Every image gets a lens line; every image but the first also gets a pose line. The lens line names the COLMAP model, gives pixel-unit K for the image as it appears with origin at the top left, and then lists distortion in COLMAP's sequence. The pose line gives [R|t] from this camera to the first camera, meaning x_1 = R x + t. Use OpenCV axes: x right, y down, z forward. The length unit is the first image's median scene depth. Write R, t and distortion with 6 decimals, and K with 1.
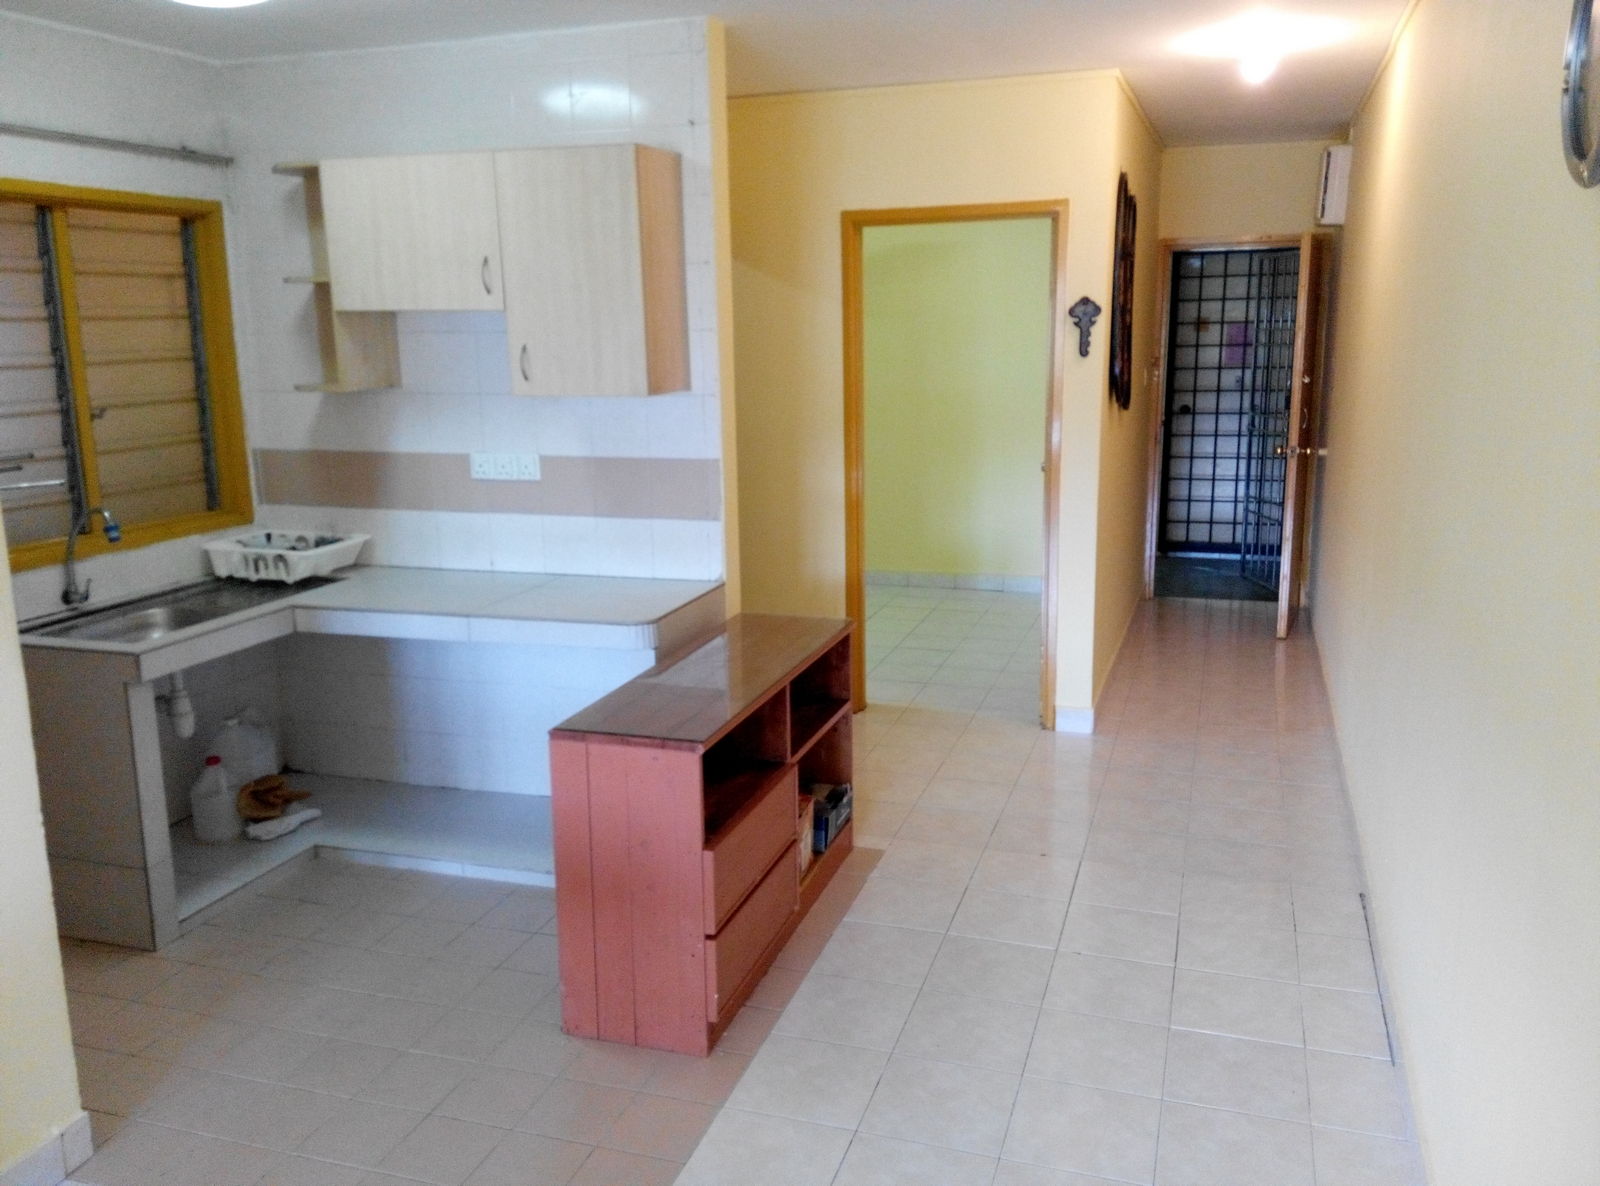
lens RADIAL K [[1295.6, 0, 800.0], [0, 1295.6, 593.0], [0, 0, 1]] dist [0.096092, -0.006561]
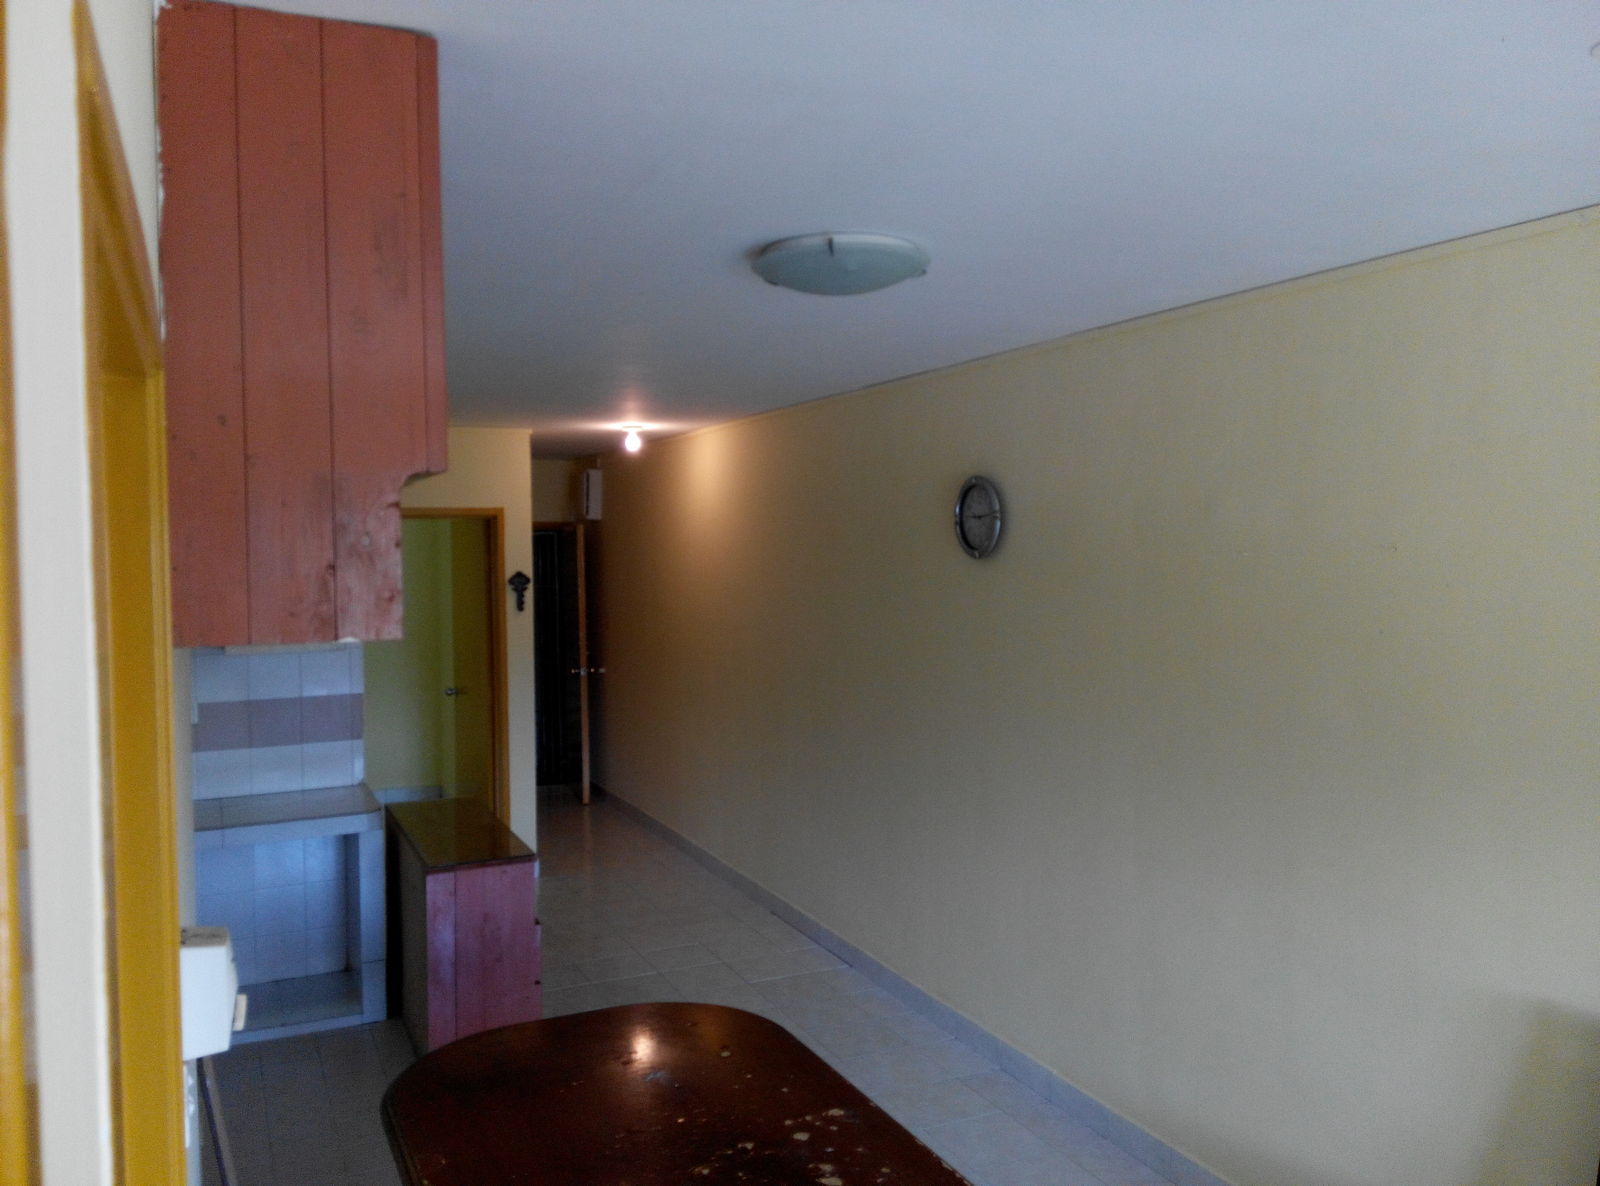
lens RADIAL K [[1295.6, 0, 800.0], [0, 1295.6, 593.0], [0, 0, 1]] dist [0.096092, -0.006561]
pose [[0.738957, -0.019919, 0.673458, -0.406276], [0.139636, 0.982388, -0.124160, 0.018119], [-0.659124, 0.185788, 0.728724, -0.208275]]
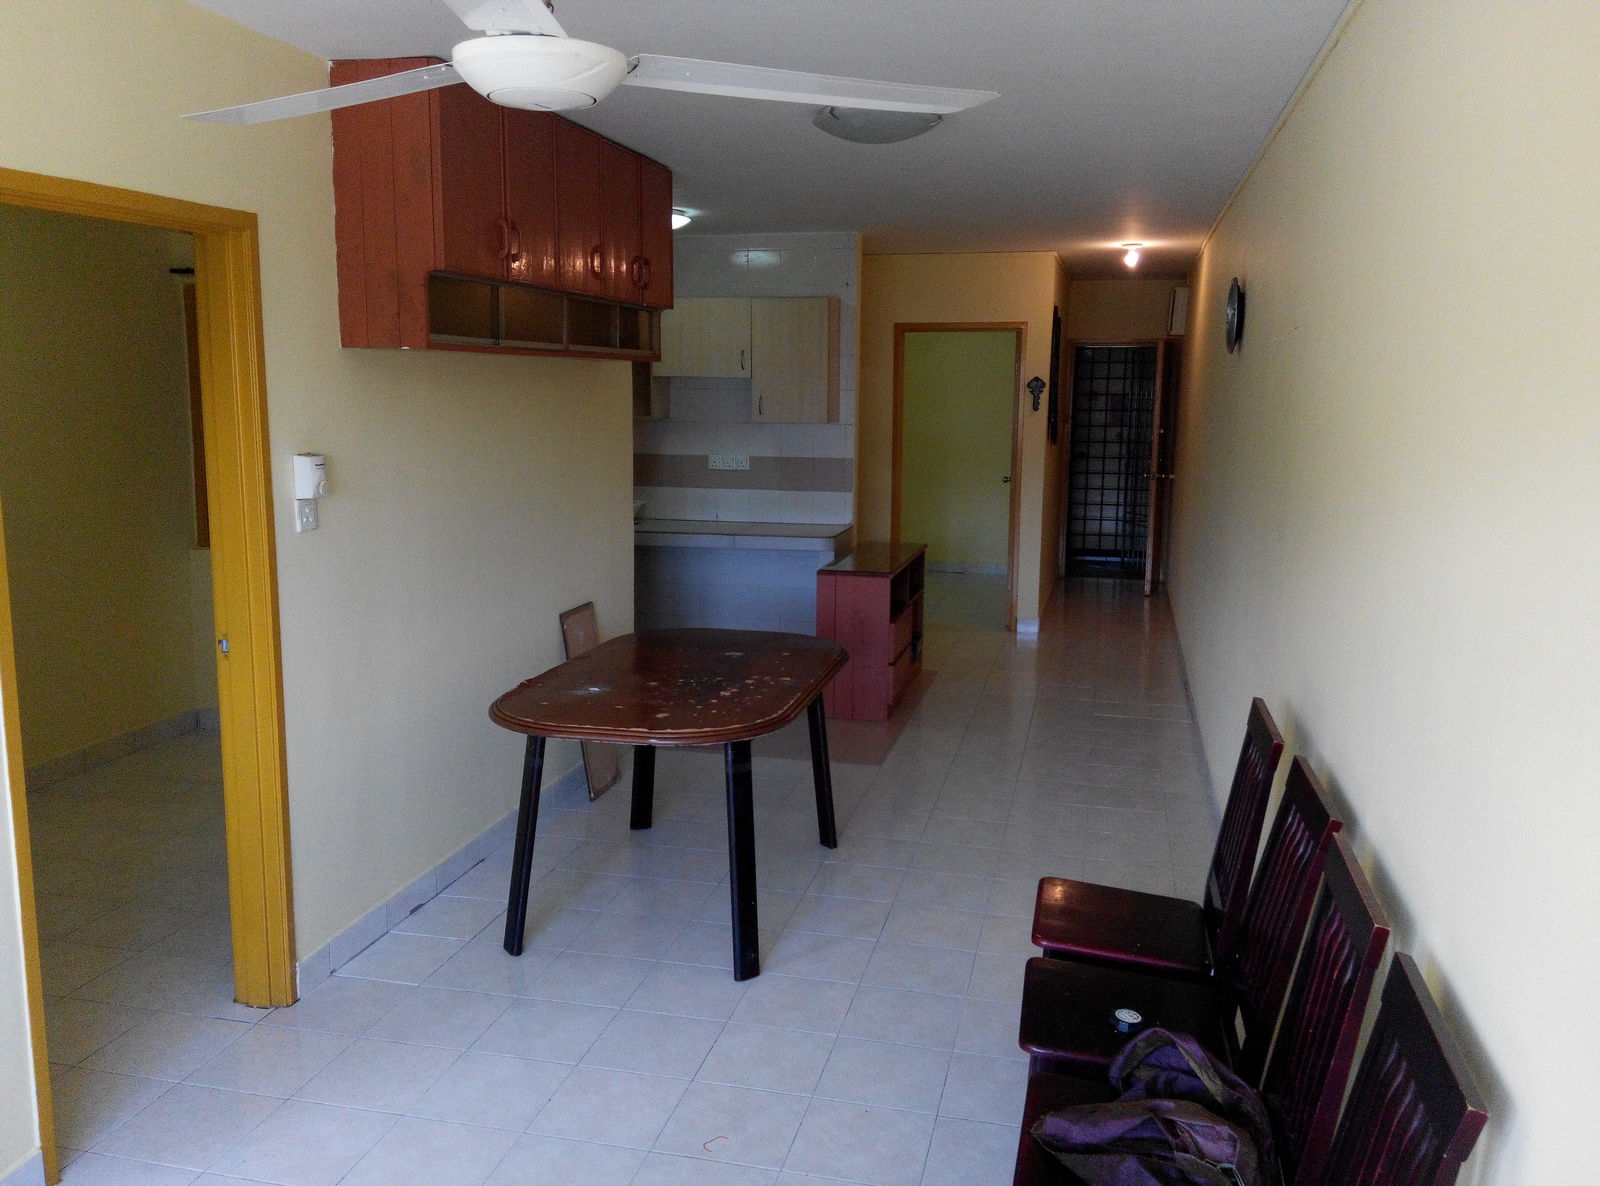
lens RADIAL K [[1295.6, 0, 800.0], [0, 1295.6, 593.0], [0, 0, 1]] dist [0.096092, -0.006561]
pose [[0.996152, 0.011819, 0.086843, -0.185098], [-0.007773, 0.998875, -0.046773, 0.110478], [-0.087299, 0.045918, 0.995123, -0.523909]]
